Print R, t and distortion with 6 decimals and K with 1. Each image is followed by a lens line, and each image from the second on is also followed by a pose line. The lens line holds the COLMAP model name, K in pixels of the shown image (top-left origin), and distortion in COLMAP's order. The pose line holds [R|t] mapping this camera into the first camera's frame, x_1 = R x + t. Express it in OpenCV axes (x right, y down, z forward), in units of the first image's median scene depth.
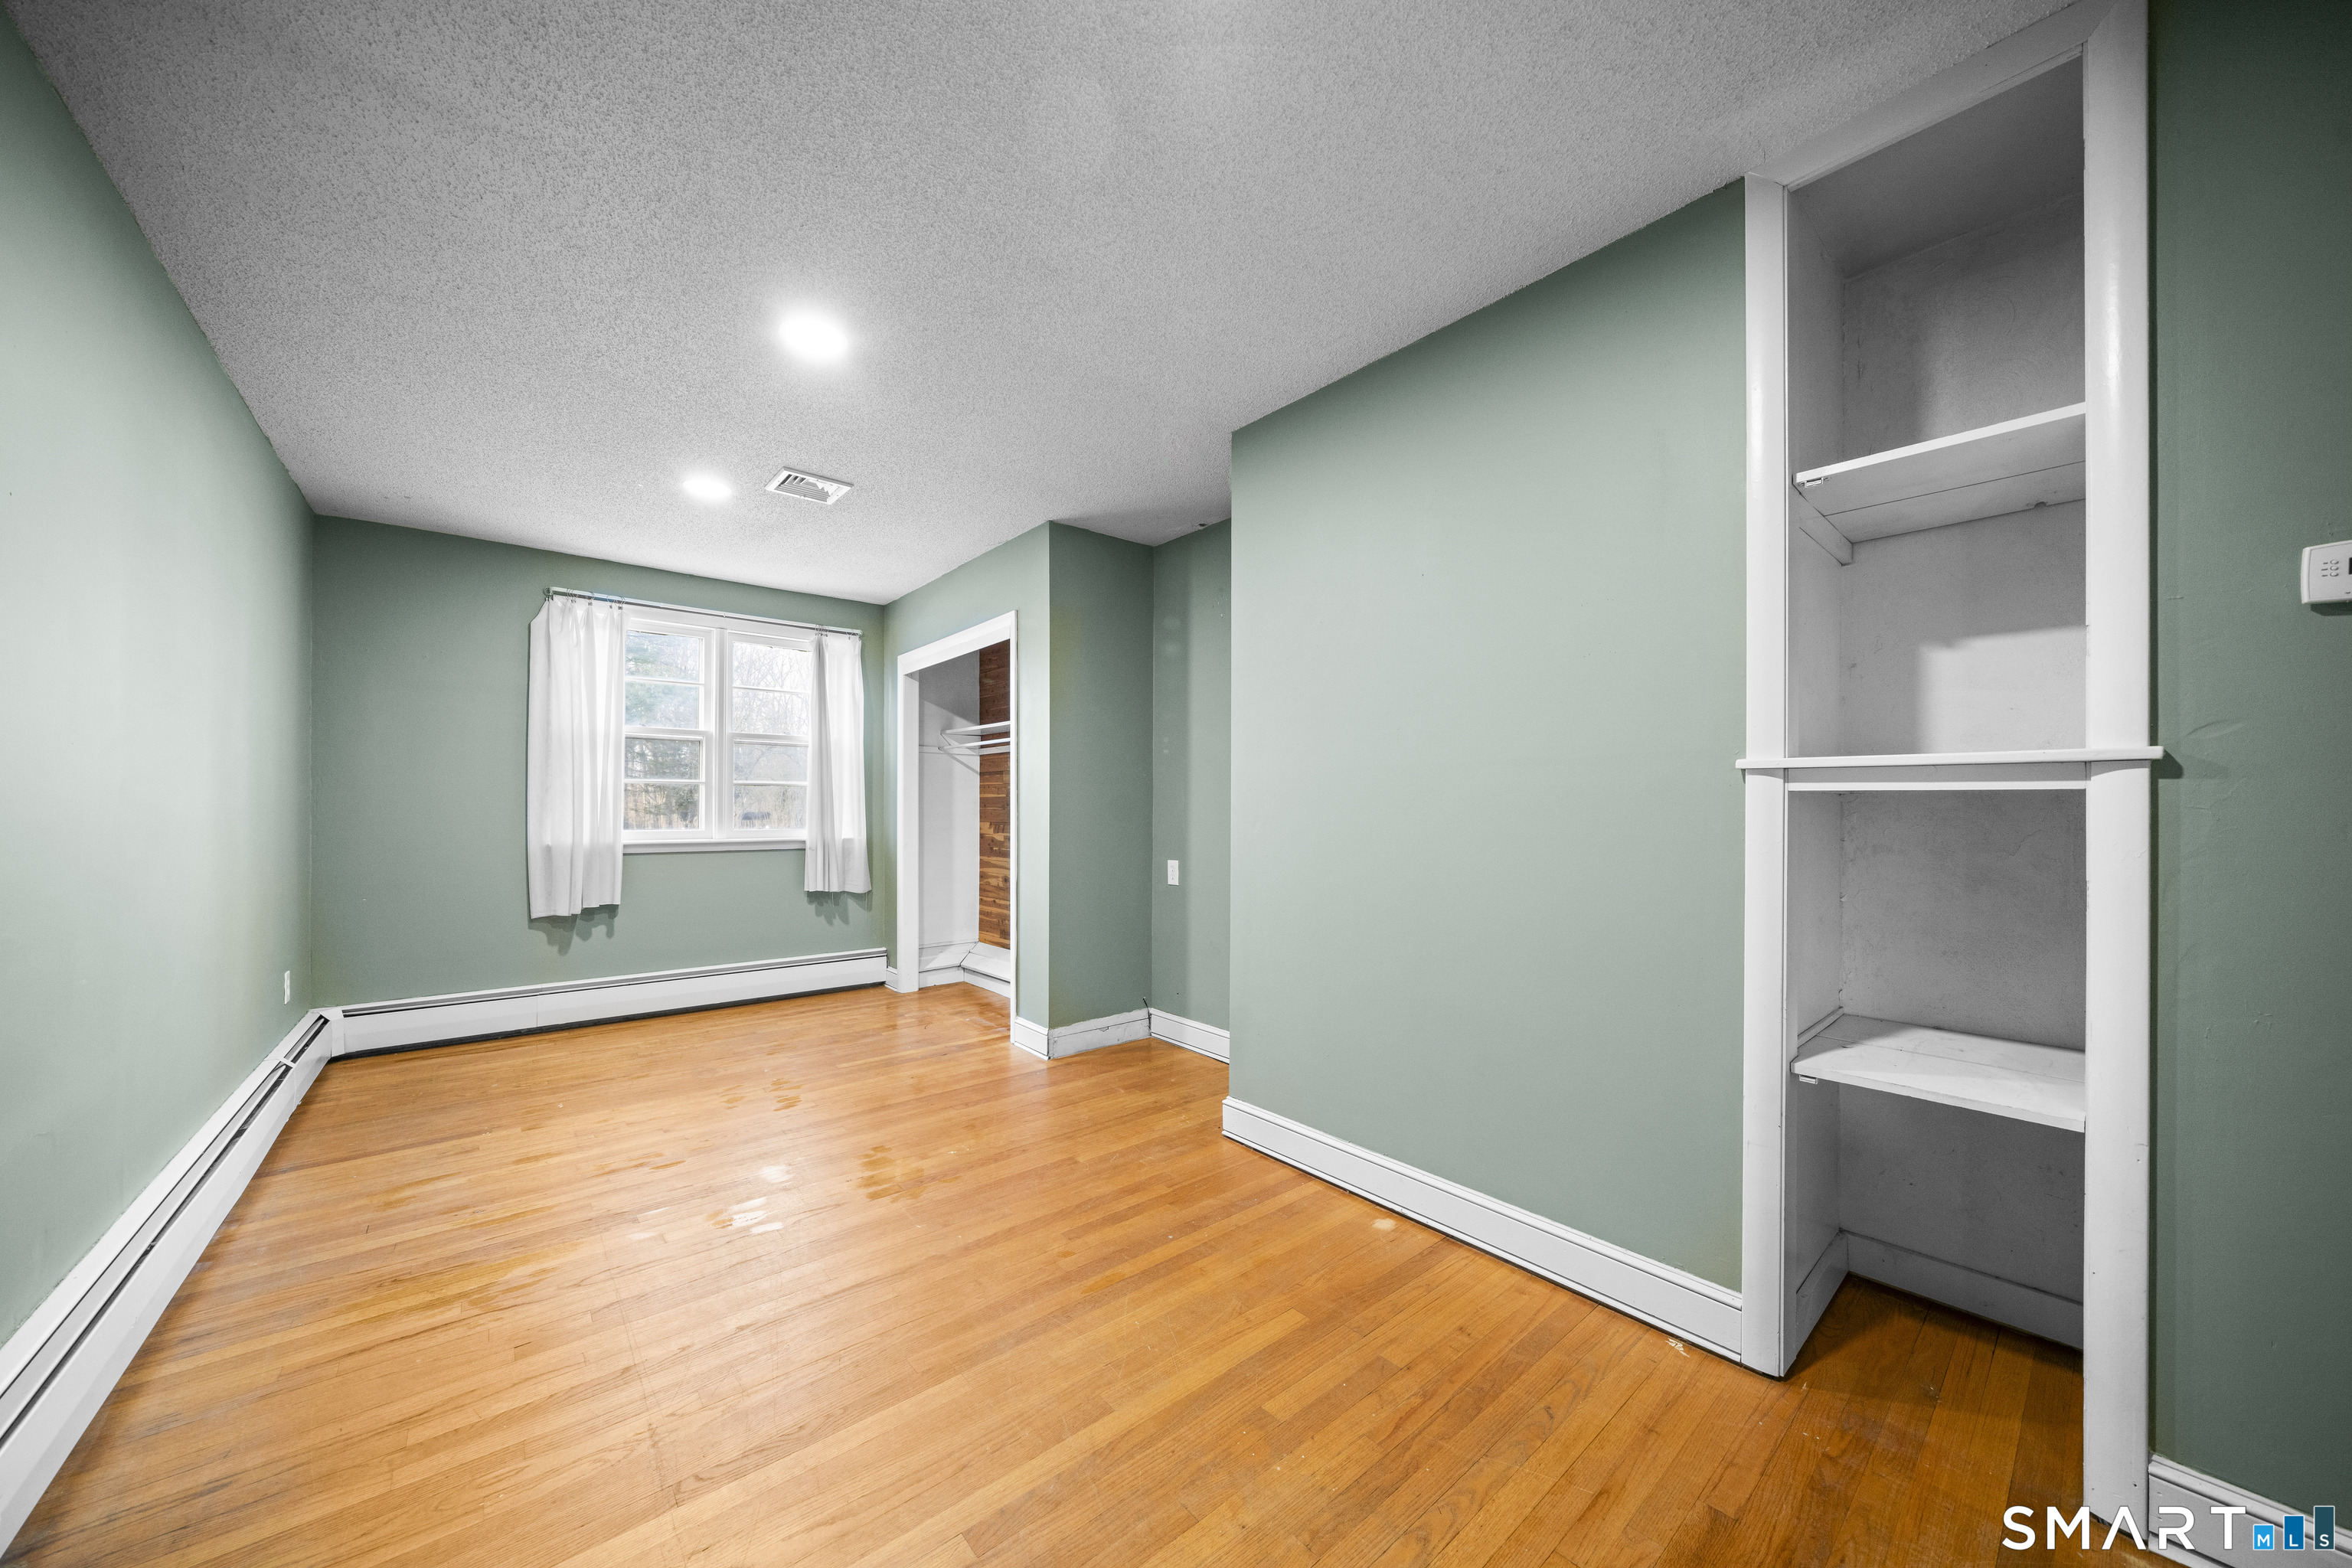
lens RADIAL K [[810.4, 0, 1187.8], [0, 810.4, 801.0], [0, 0, 1]] dist [-0.005973, 0.000157]
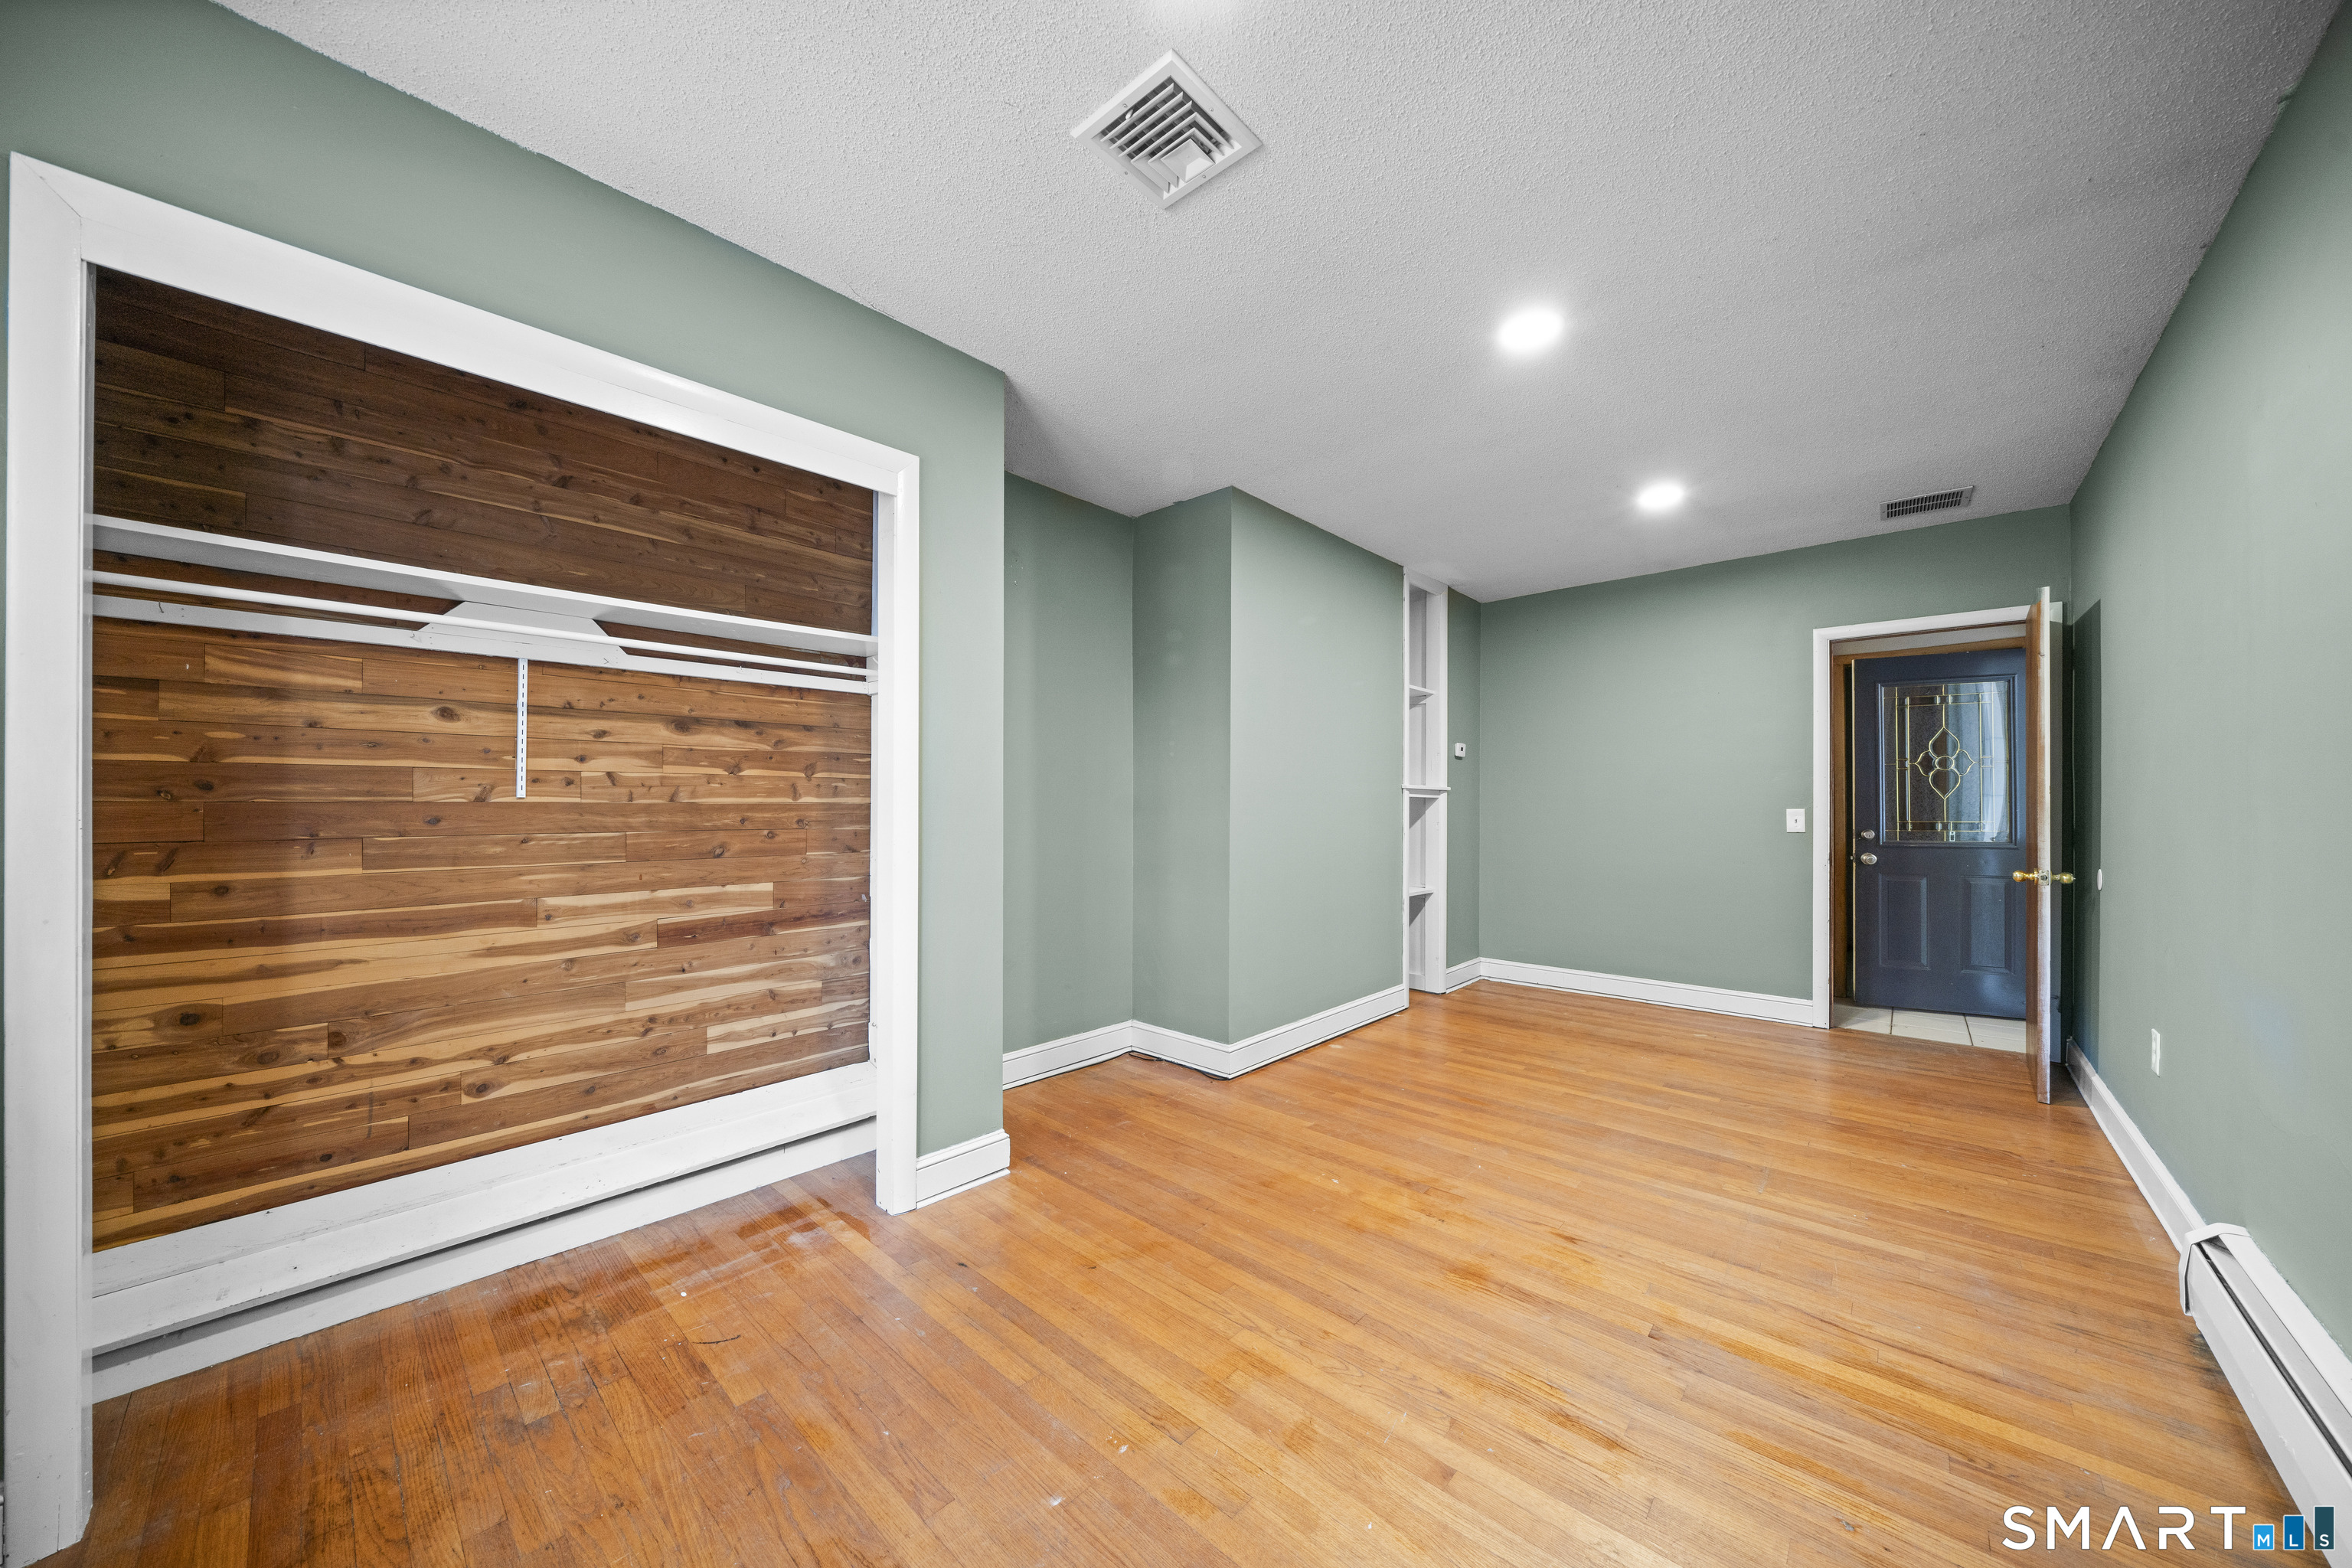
lens RADIAL K [[810.4, 0, 1176.2], [0, 810.4, 797.4], [0, 0, 1]] dist [-0.005973, 0.000157]
pose [[-0.120089, 0.008092, 0.992730, -0.859142], [-0.007389, 0.999932, -0.009045, 0.015204], [-0.992736, -0.008422, -0.120021, 0.952303]]
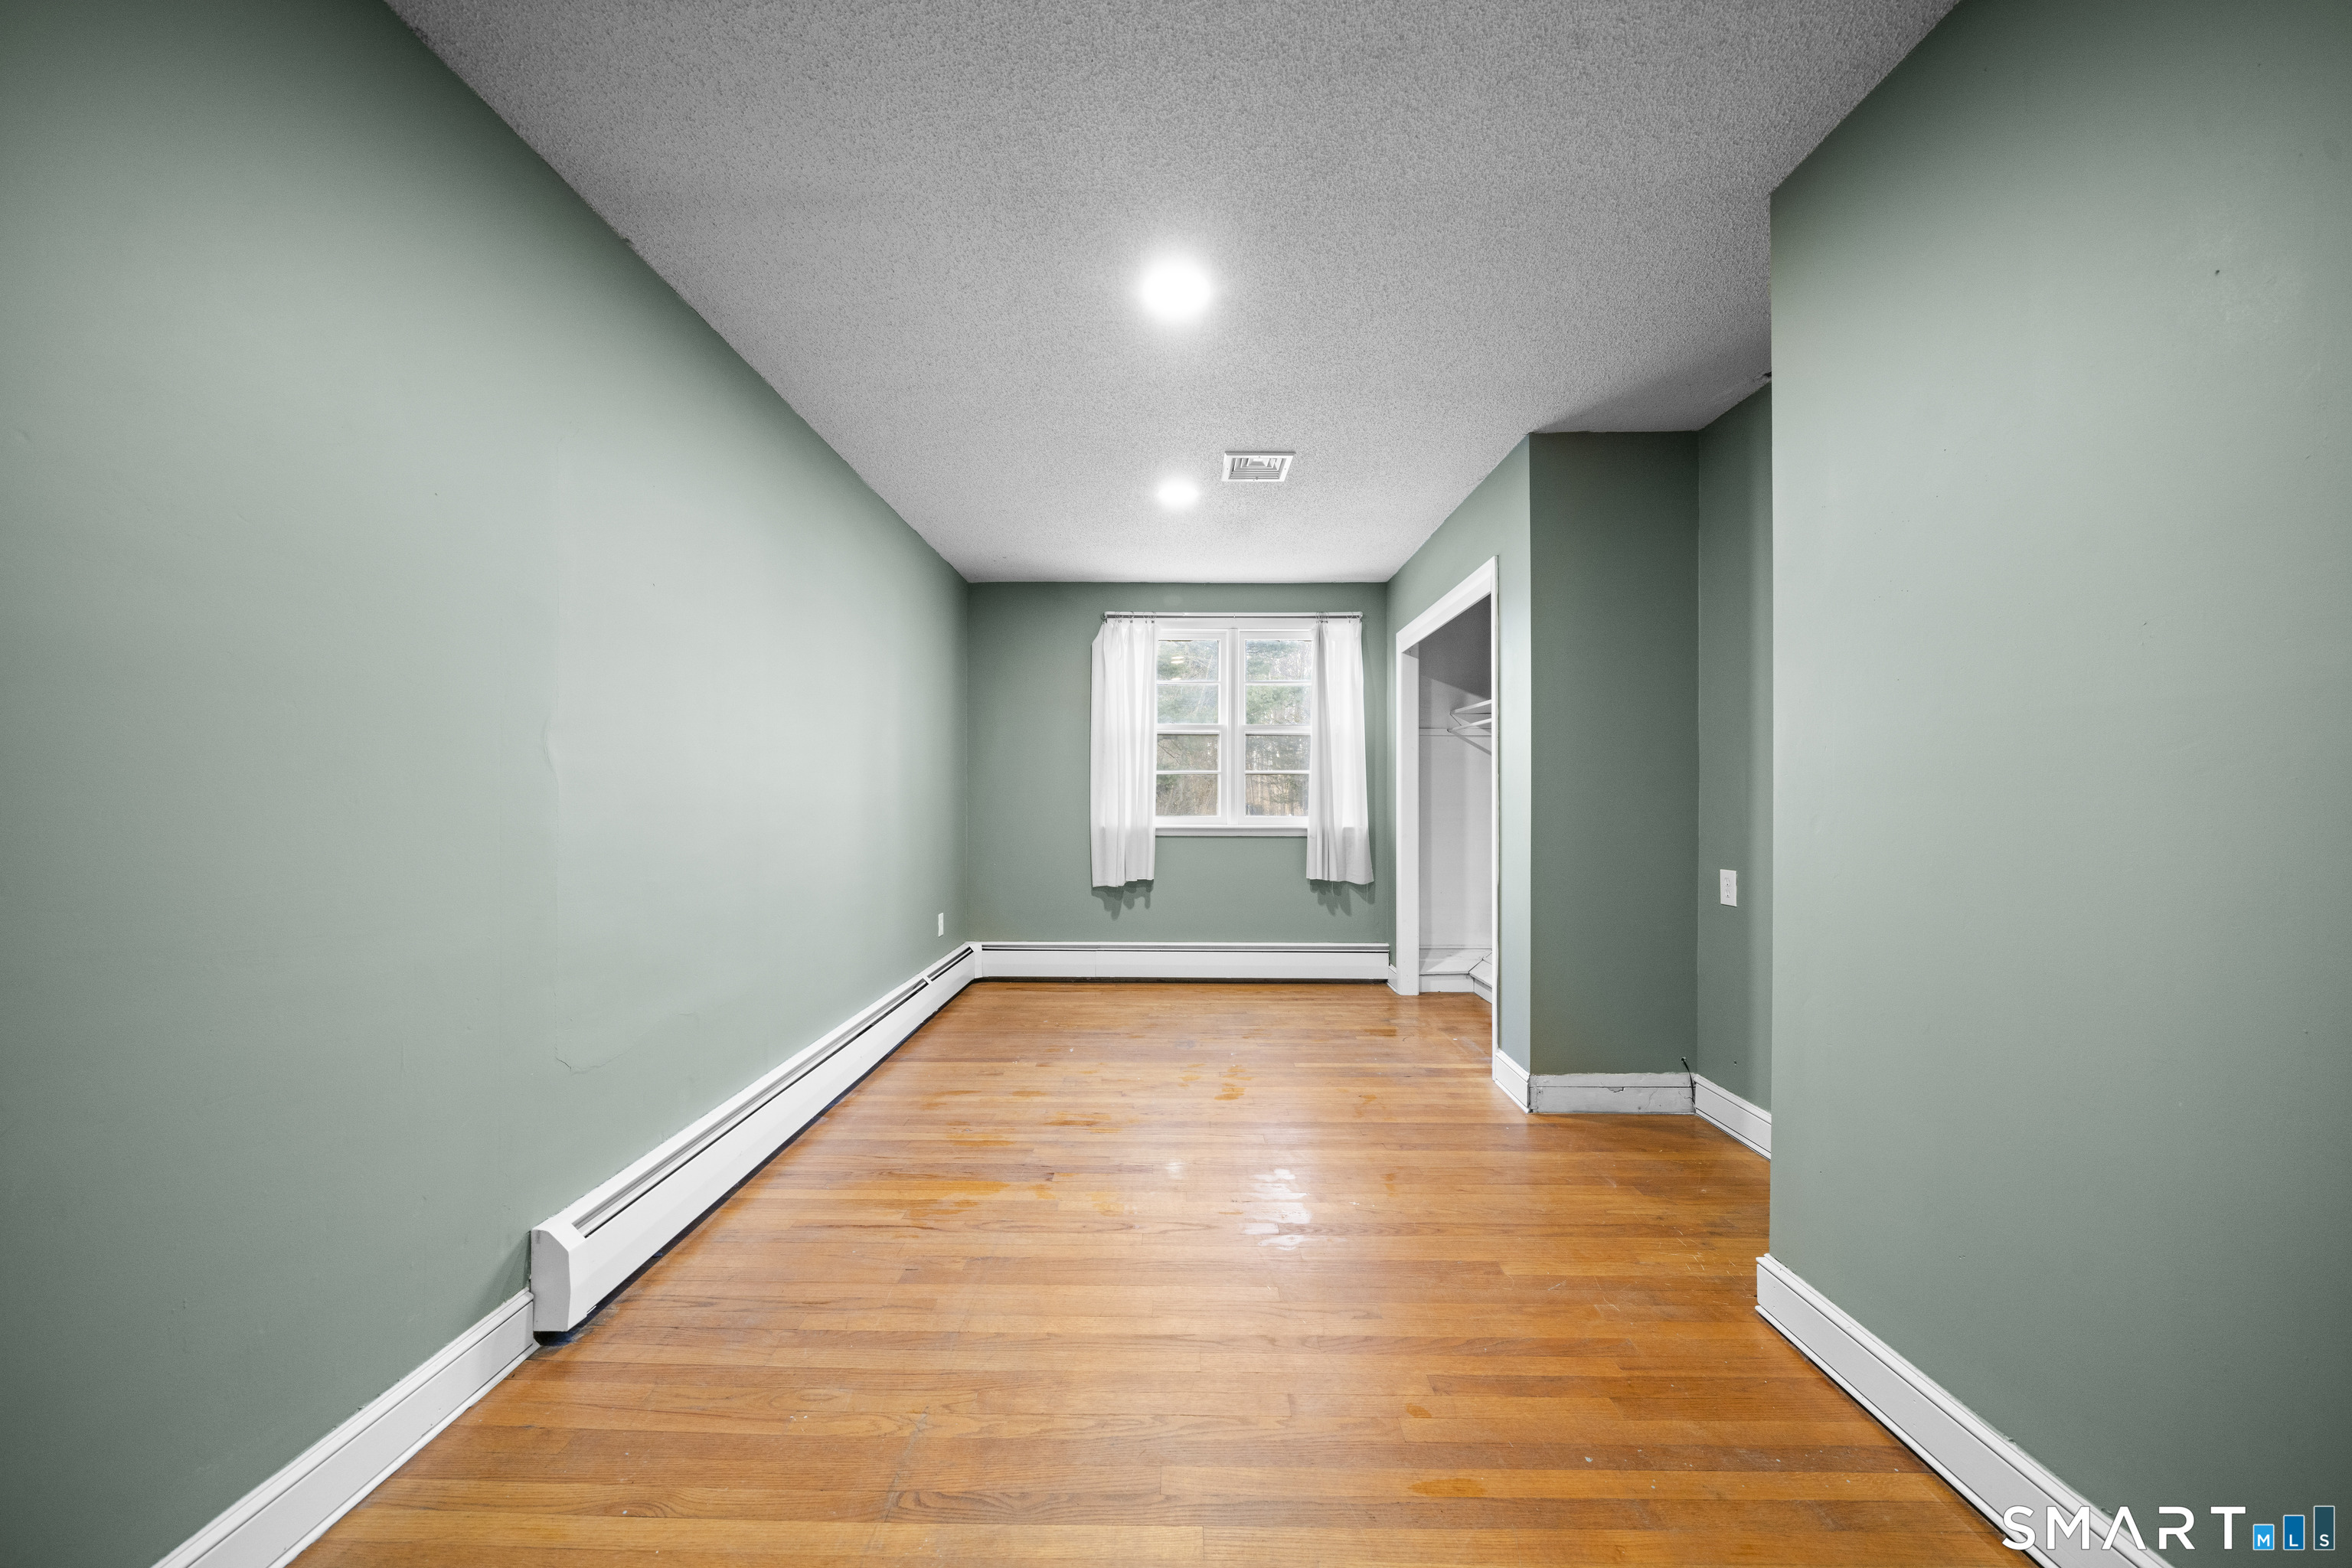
lens RADIAL K [[810.4, 0, 1176.1], [0, 810.4, 793.1], [0, 0, 1]] dist [-0.005973, 0.000157]
pose [[0.750609, -0.003530, -0.660738, 0.094554], [0.006252, 0.999979, 0.001760, 0.002989], [0.660718, -0.005452, 0.750615, 0.182125]]
